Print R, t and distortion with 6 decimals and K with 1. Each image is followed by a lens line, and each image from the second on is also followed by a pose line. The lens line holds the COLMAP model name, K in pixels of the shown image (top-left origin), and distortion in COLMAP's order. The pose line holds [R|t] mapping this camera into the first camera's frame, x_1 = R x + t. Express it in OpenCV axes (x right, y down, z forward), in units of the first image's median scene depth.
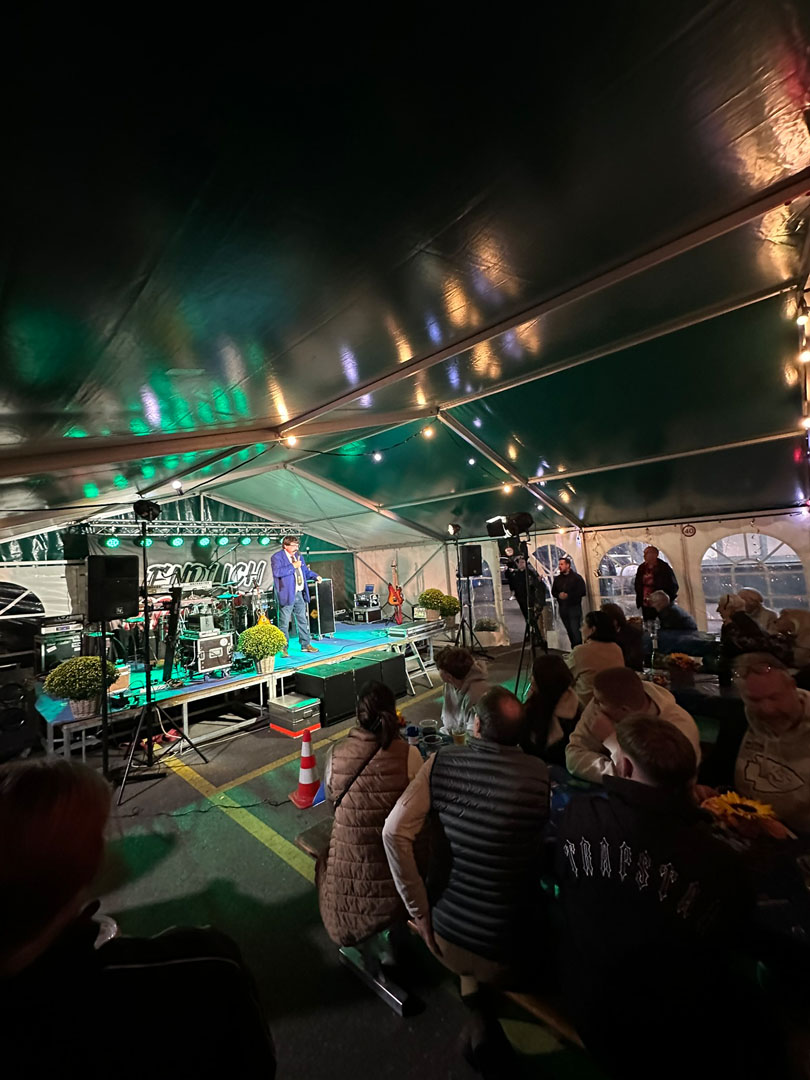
lens RADIAL K [[427.2, 0, 407.3], [0, 427.2, 537.9], [0, 0, 1]] dist [-0.000075, 0.000309]
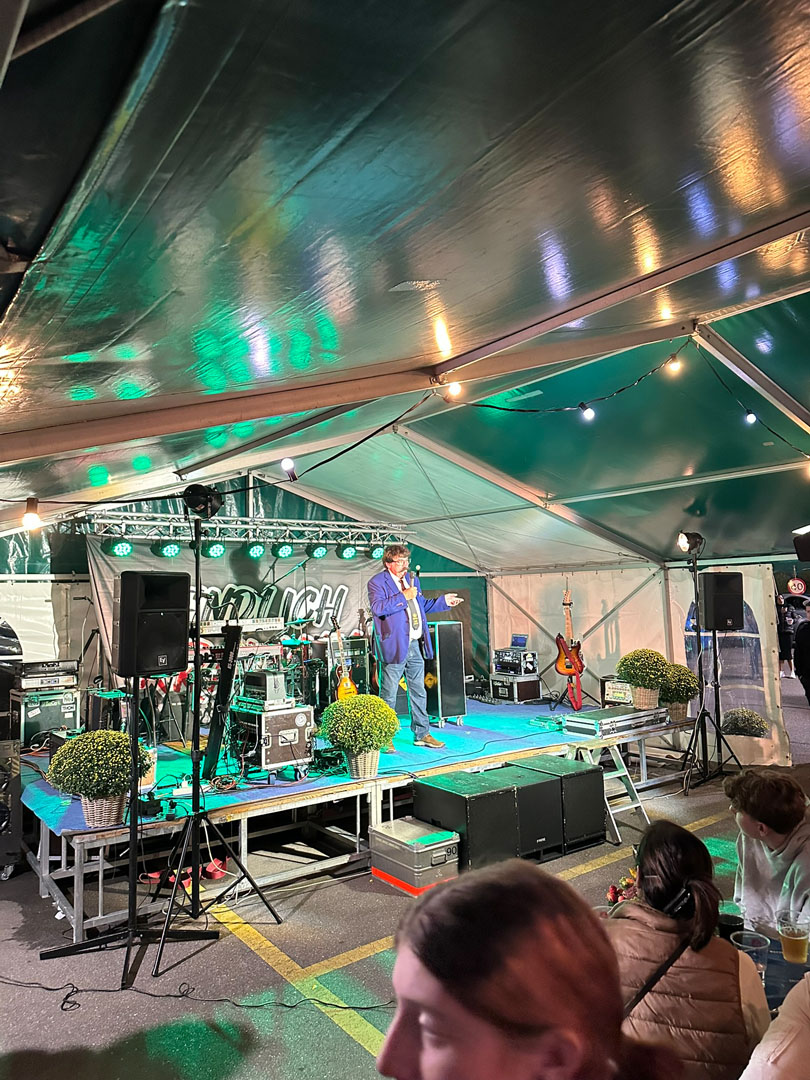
lens RADIAL K [[742.4, 0, 405.0], [0, 742.4, 540.0], [0, 0, 1]] dist [0.167999, -0.295021]
pose [[0.980072, 0.026317, -0.196894, -0.069549], [-0.028748, 0.999542, -0.009502, -0.004059], [0.196553, 0.014973, 0.980379, -0.013127]]
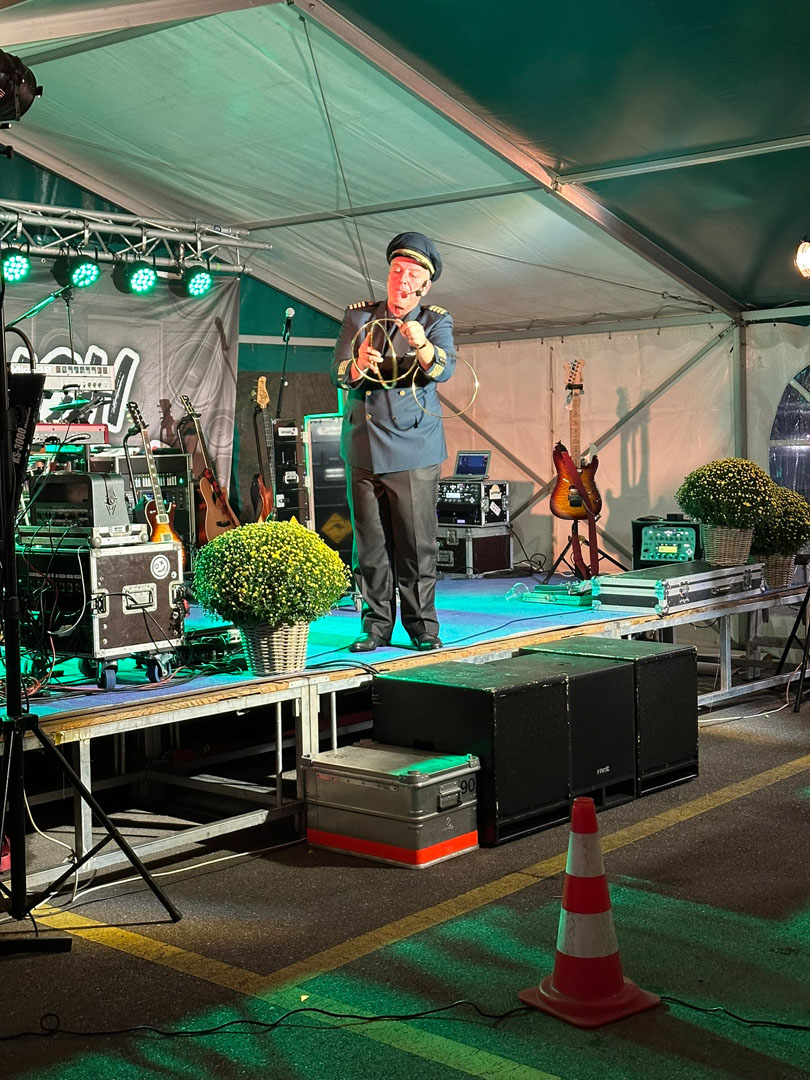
lens RADIAL K [[1487.8, 0, 409.5], [0, 1487.8, 535.7], [0, 0, 1]] dist [0.142900, -0.013445]
pose [[0.999037, 0.039768, 0.018545, -0.228642], [-0.041651, 0.992418, 0.115640, 0.076159], [-0.013805, -0.116301, 0.993118, -0.051076]]
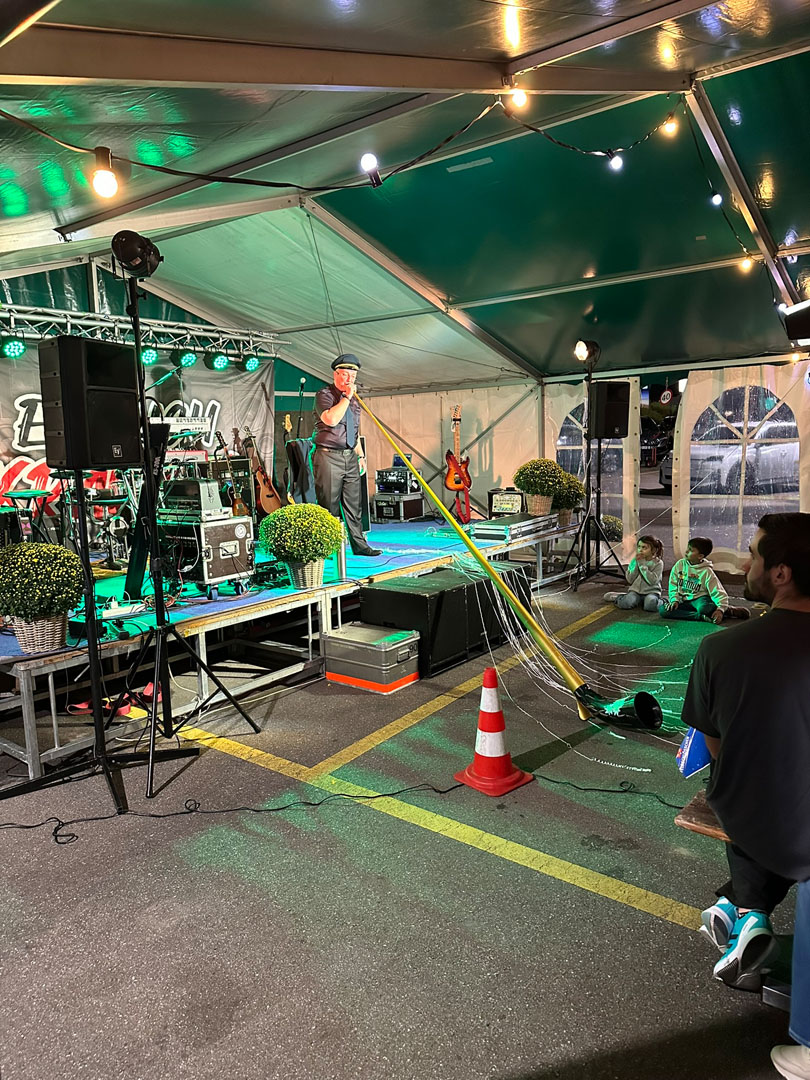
lens RADIAL K [[742.4, 0, 405.0], [0, 742.4, 540.0], [0, 0, 1]] dist [0.167999, -0.295021]
pose [[0.996248, 0.018266, 0.084596, -0.252648], [-0.033825, 0.981906, 0.186325, 0.058446], [-0.079662, -0.188487, 0.978839, 0.038446]]
